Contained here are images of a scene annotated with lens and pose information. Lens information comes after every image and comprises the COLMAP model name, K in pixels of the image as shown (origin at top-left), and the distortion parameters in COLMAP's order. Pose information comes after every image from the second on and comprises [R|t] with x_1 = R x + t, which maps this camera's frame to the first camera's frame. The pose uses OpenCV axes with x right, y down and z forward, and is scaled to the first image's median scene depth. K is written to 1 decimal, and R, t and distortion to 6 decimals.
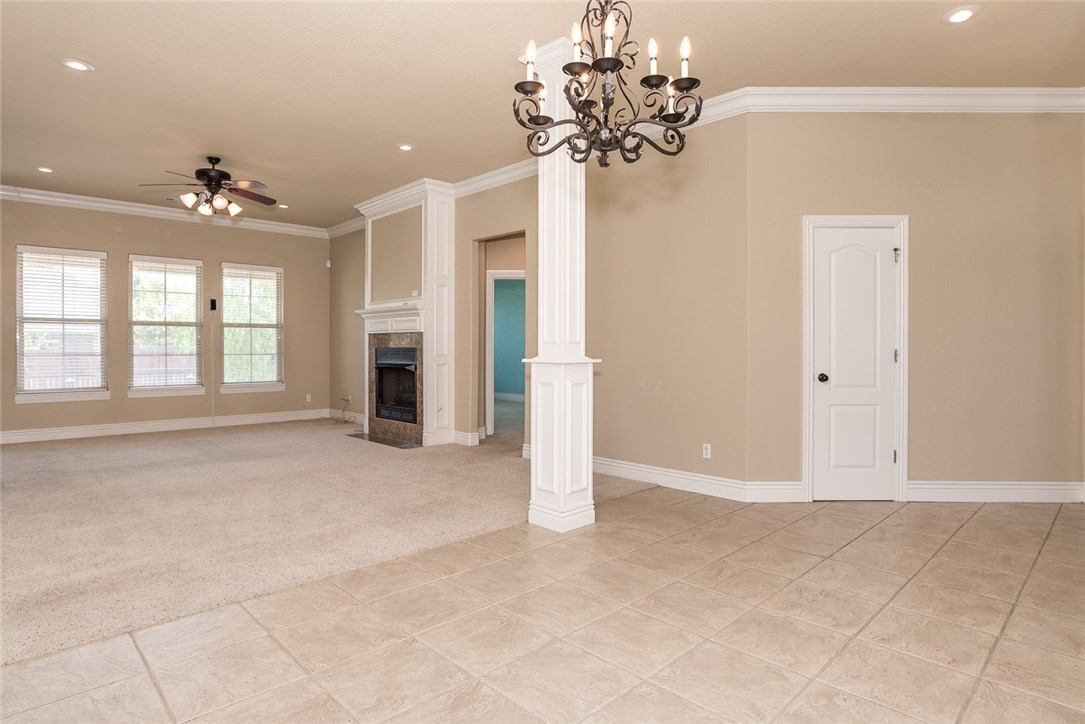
lens RADIAL K [[591.8, 0, 527.3], [0, 591.8, 344.3], [0, 0, 1]] dist [-0.030953, 0.002839]
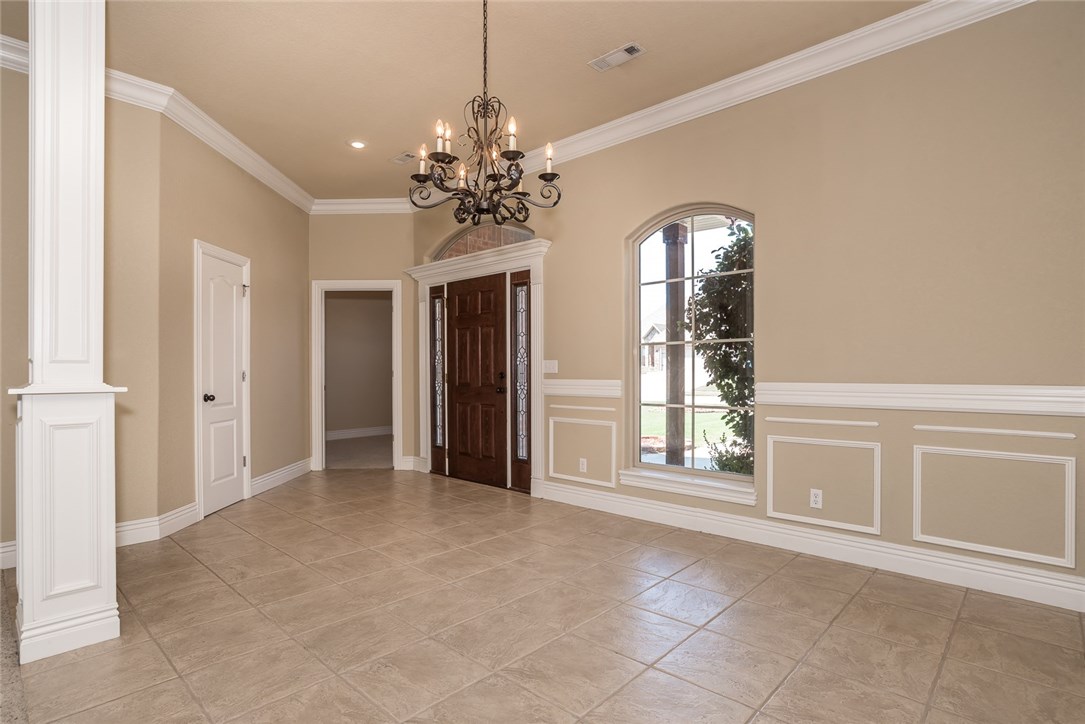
lens RADIAL K [[558.3, 0, 551.5], [0, 558.3, 365.2], [0, 0, 1]] dist [-0.041888, 0.008747]
pose [[-0.055400, -0.001155, 0.998464, -0.691377], [0.006068, 0.999980, 0.001494, 0.000127], [-0.998446, 0.006142, -0.055392, 0.590401]]
